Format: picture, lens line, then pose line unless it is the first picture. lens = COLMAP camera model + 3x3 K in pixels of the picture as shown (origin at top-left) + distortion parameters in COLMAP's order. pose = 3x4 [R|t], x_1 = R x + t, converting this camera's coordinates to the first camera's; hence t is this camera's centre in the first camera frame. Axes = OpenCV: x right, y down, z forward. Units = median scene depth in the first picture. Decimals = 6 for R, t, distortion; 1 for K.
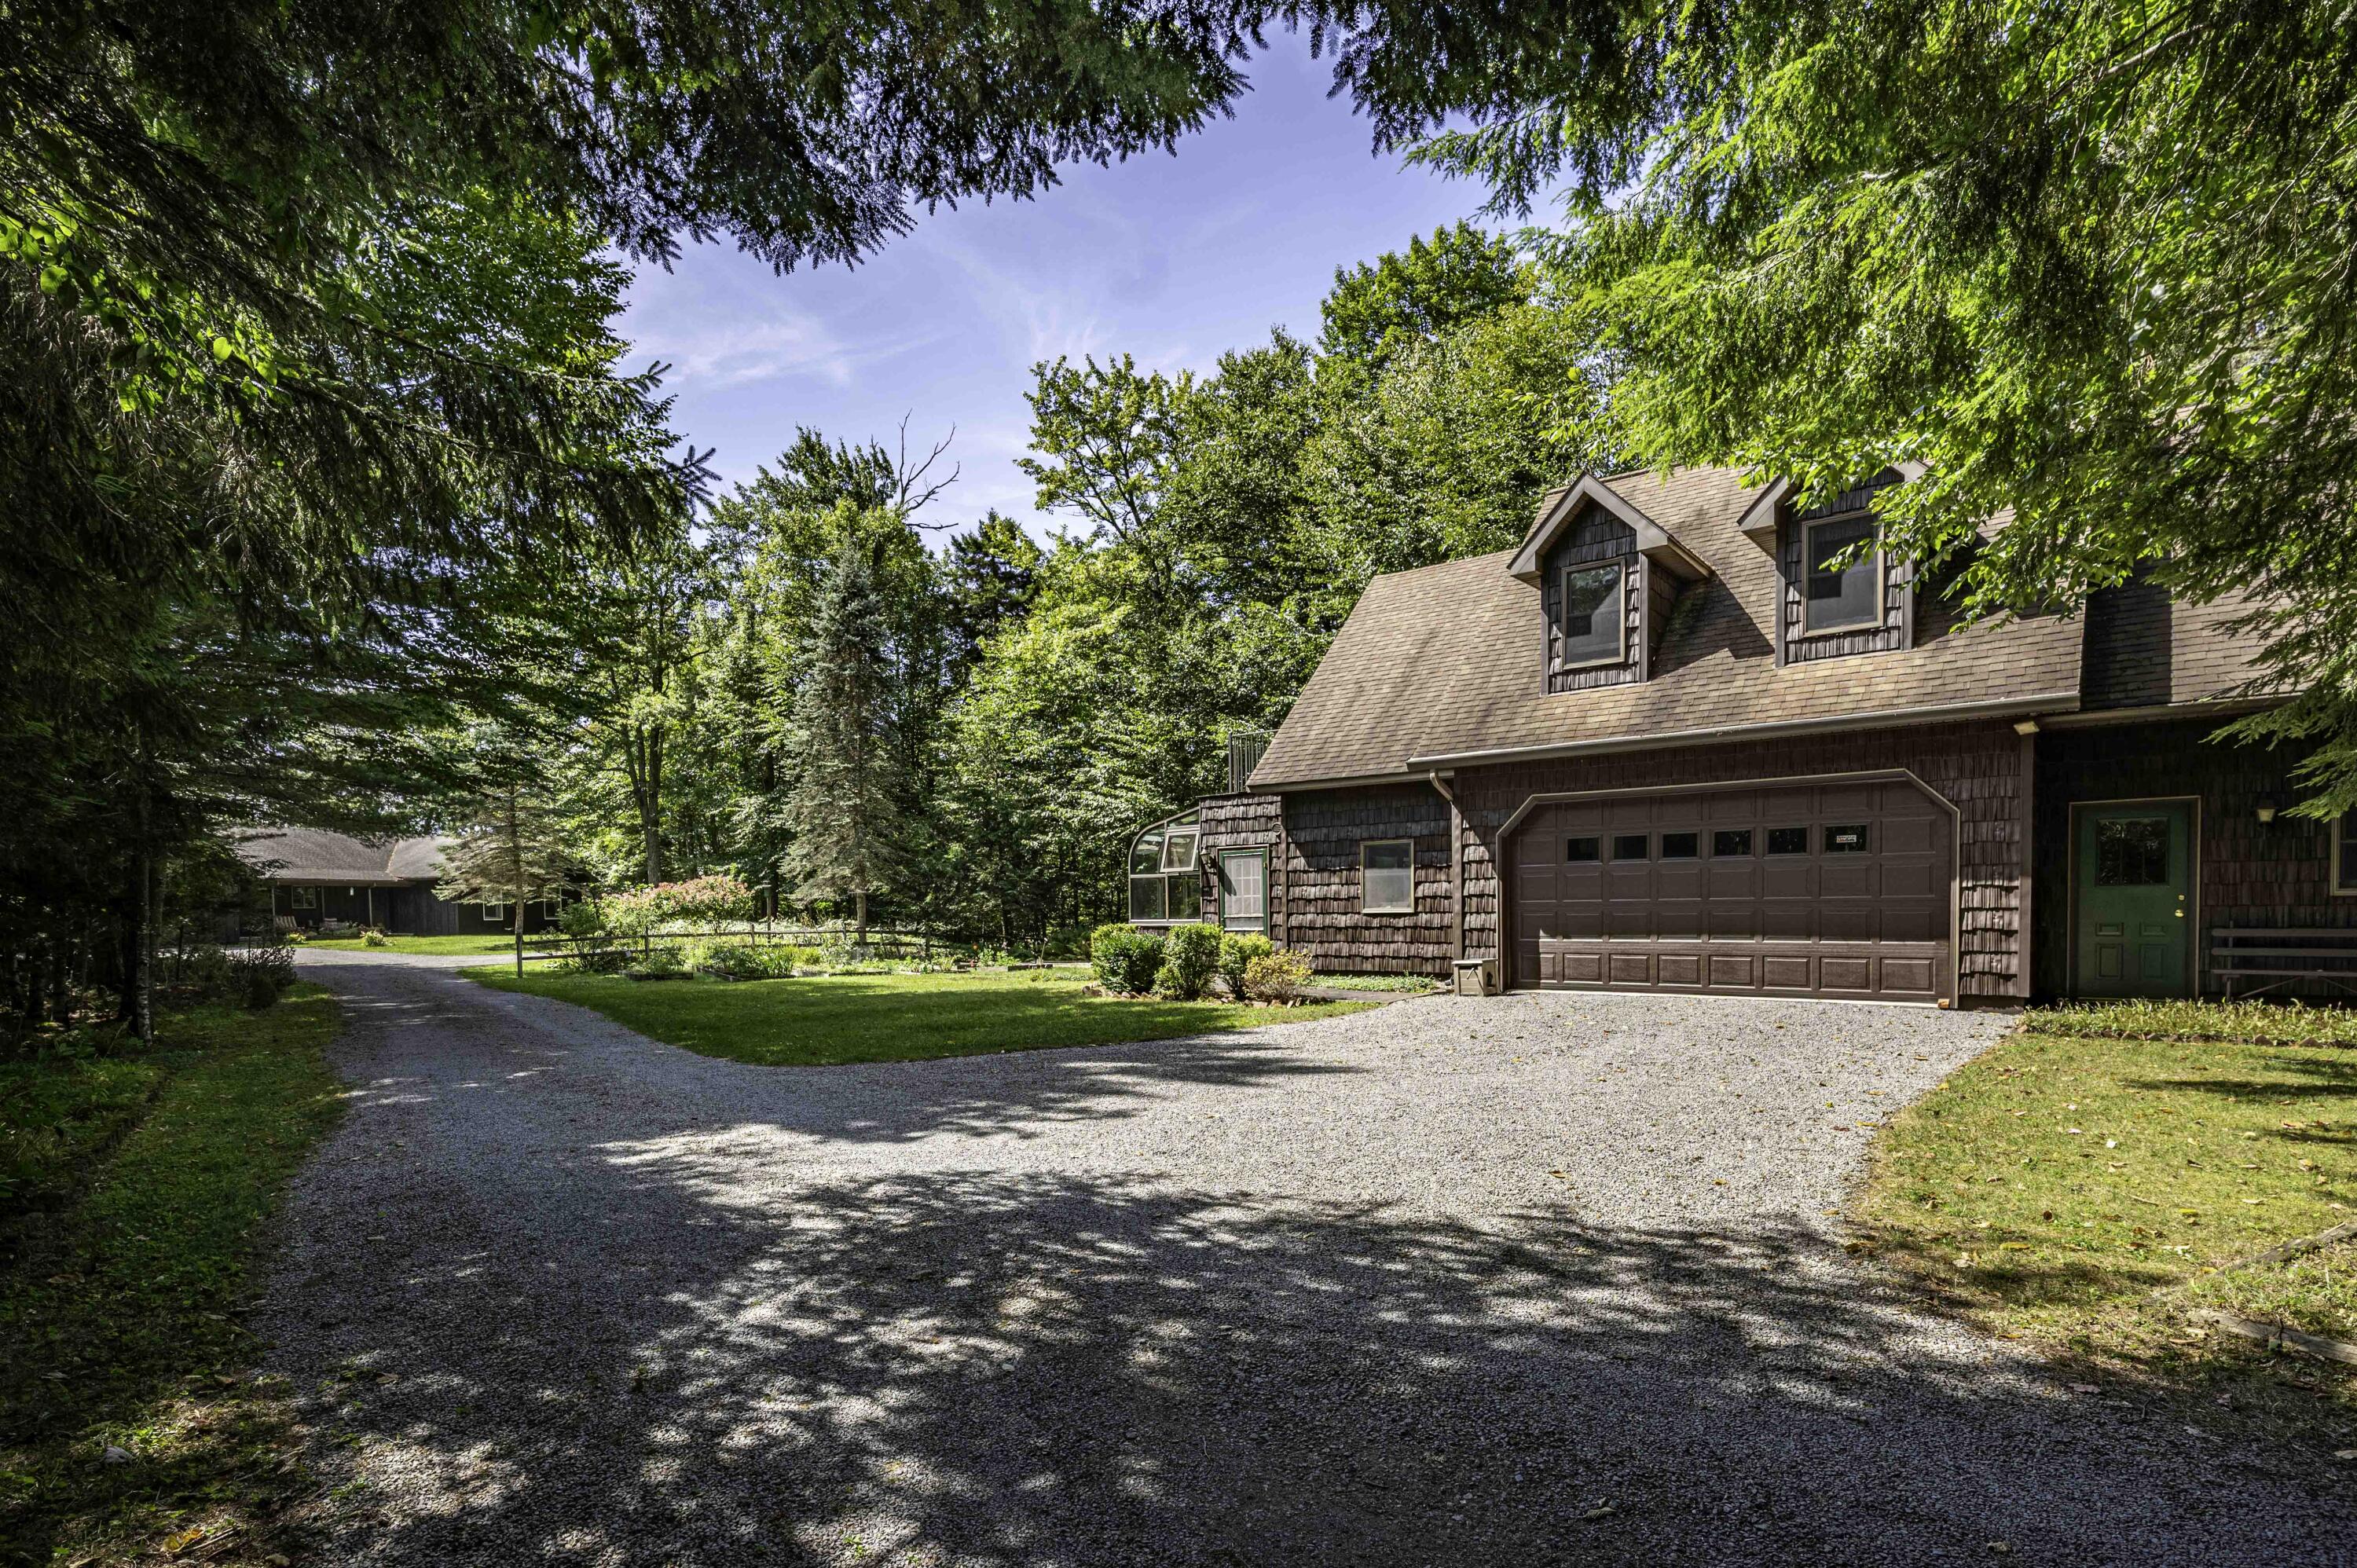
lens RADIAL K [[1144.6, 0, 1187.2], [0, 1144.6, 752.9], [0, 0, 1]] dist [-0.000429, -0.000032]
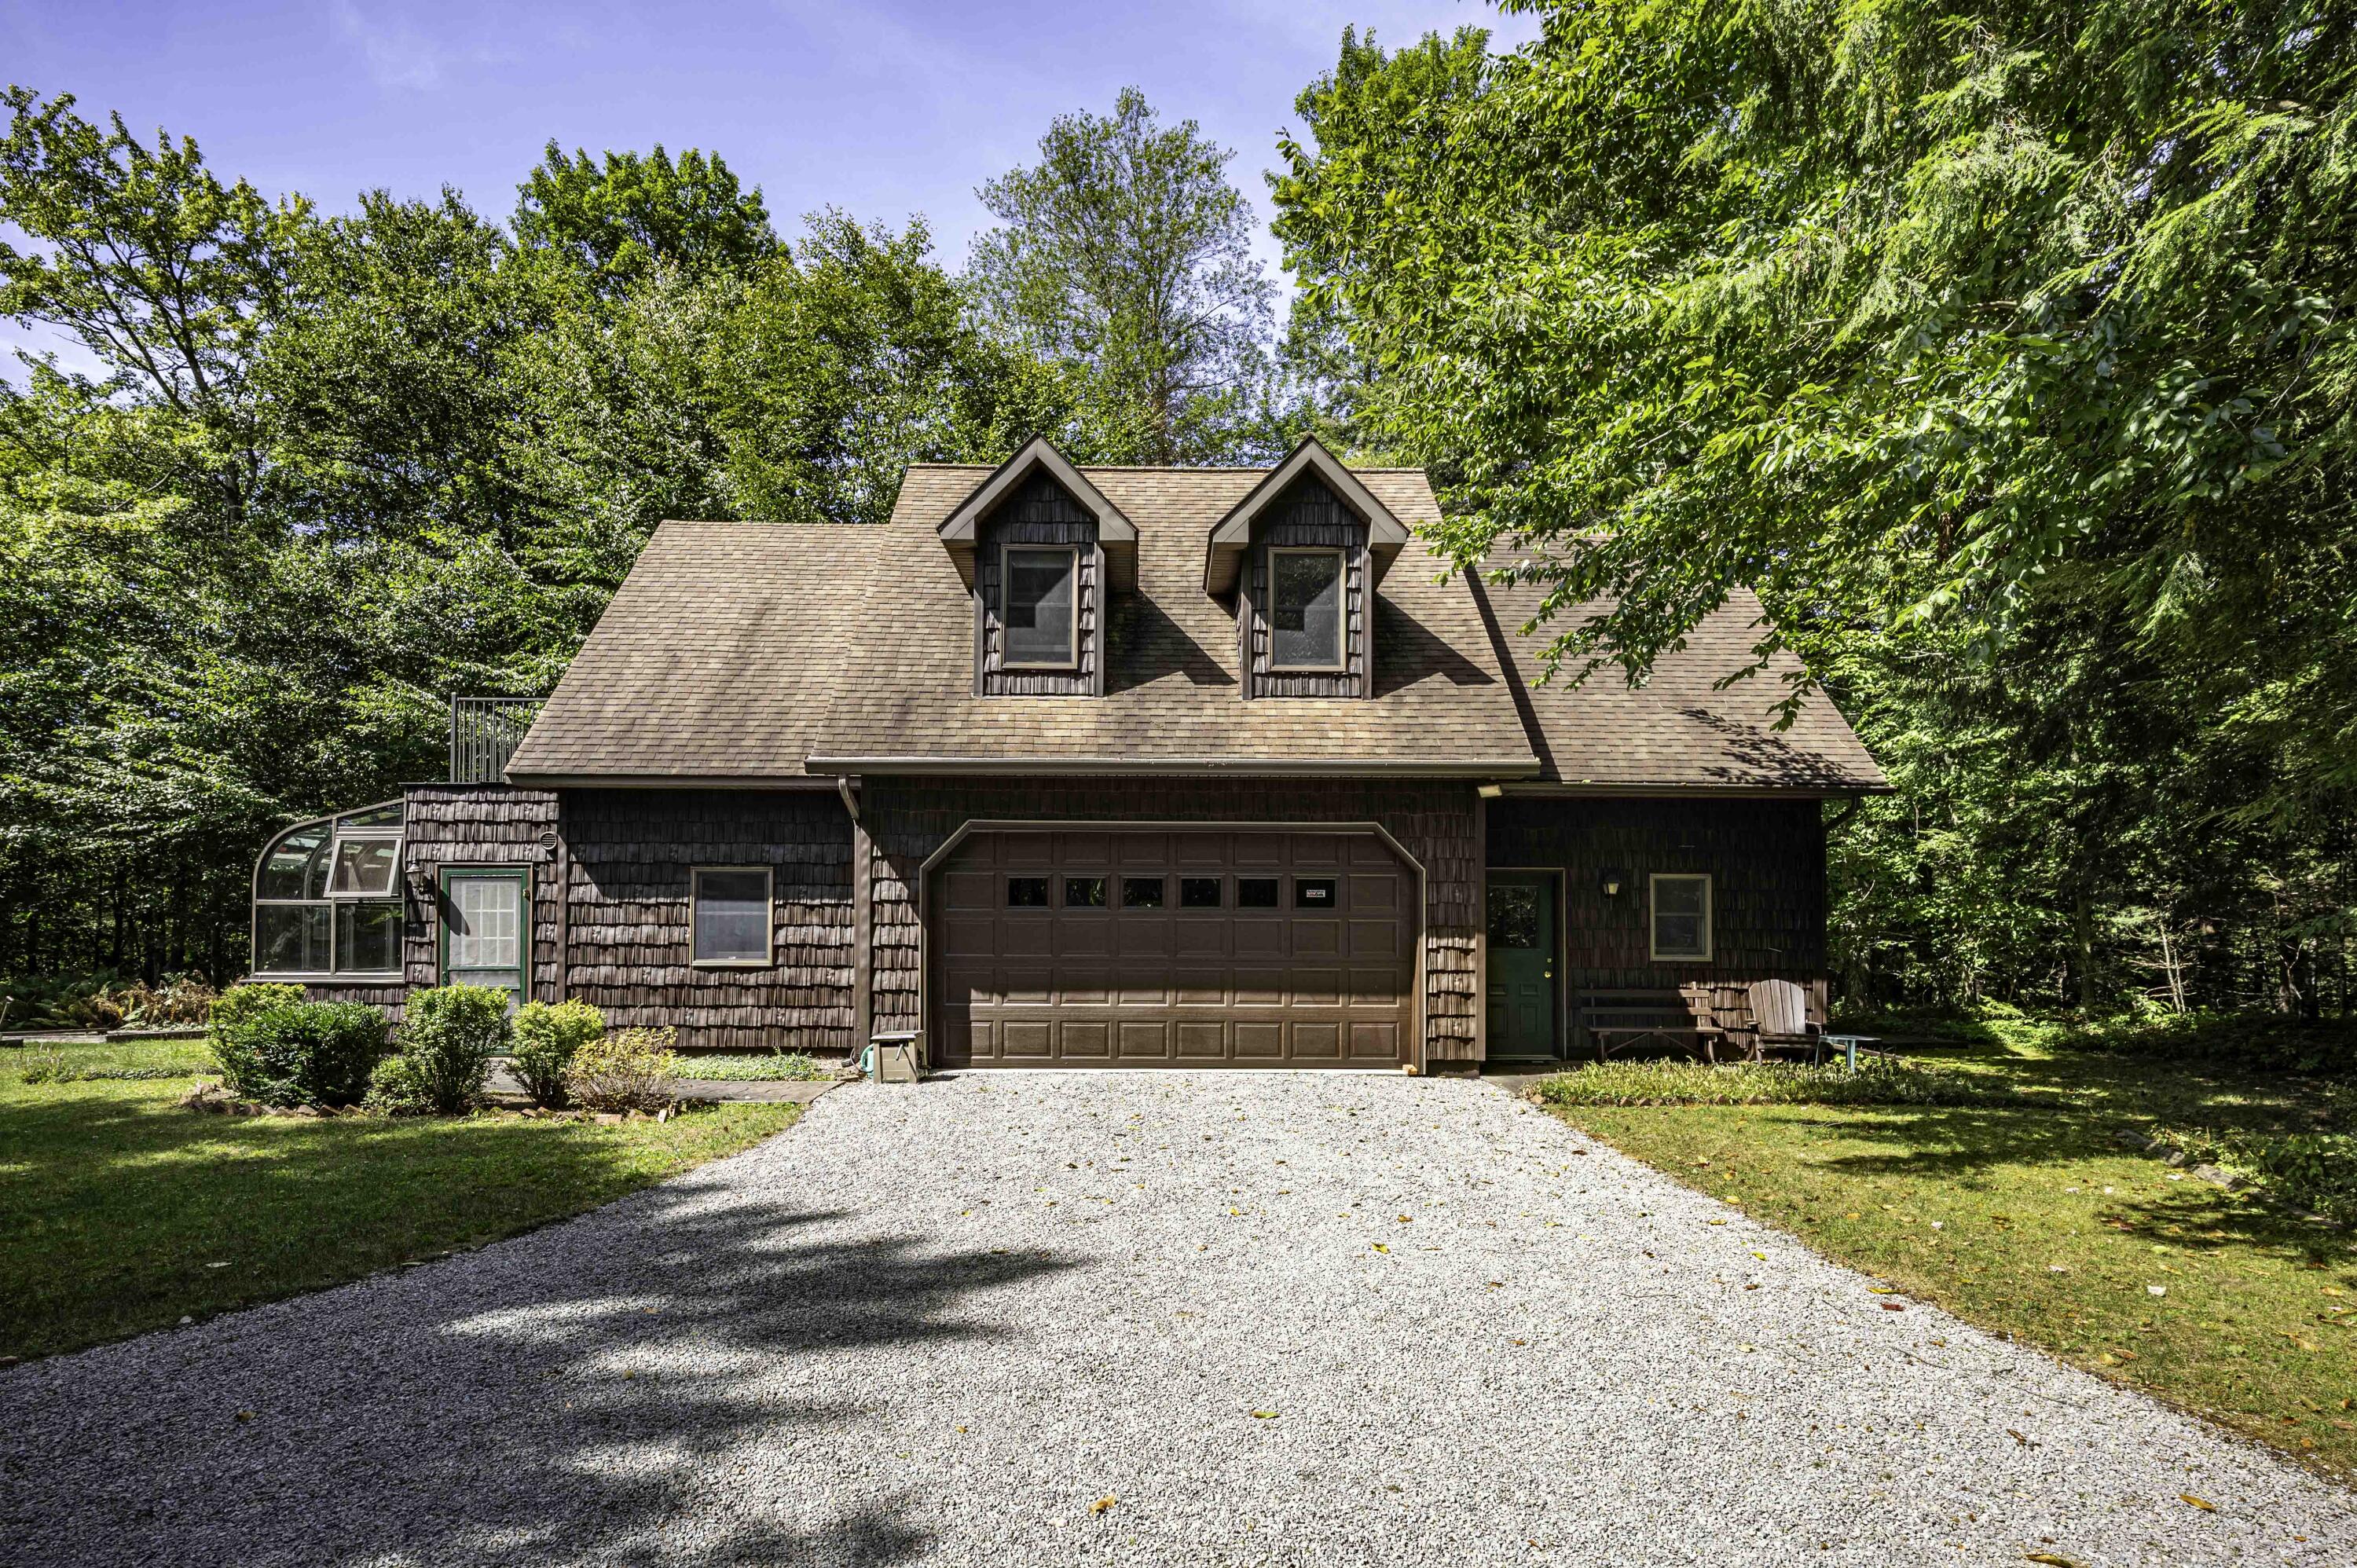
lens RADIAL K [[1201.9, 0, 1177.3], [0, 1201.9, 836.2], [0, 0, 1]] dist [0.001759, 0.000883]
pose [[0.776872, 0.071273, 0.625612, -0.092860], [-0.097727, 0.995181, 0.007979, 0.025138], [-0.622029, -0.067338, 0.780094, 0.245481]]
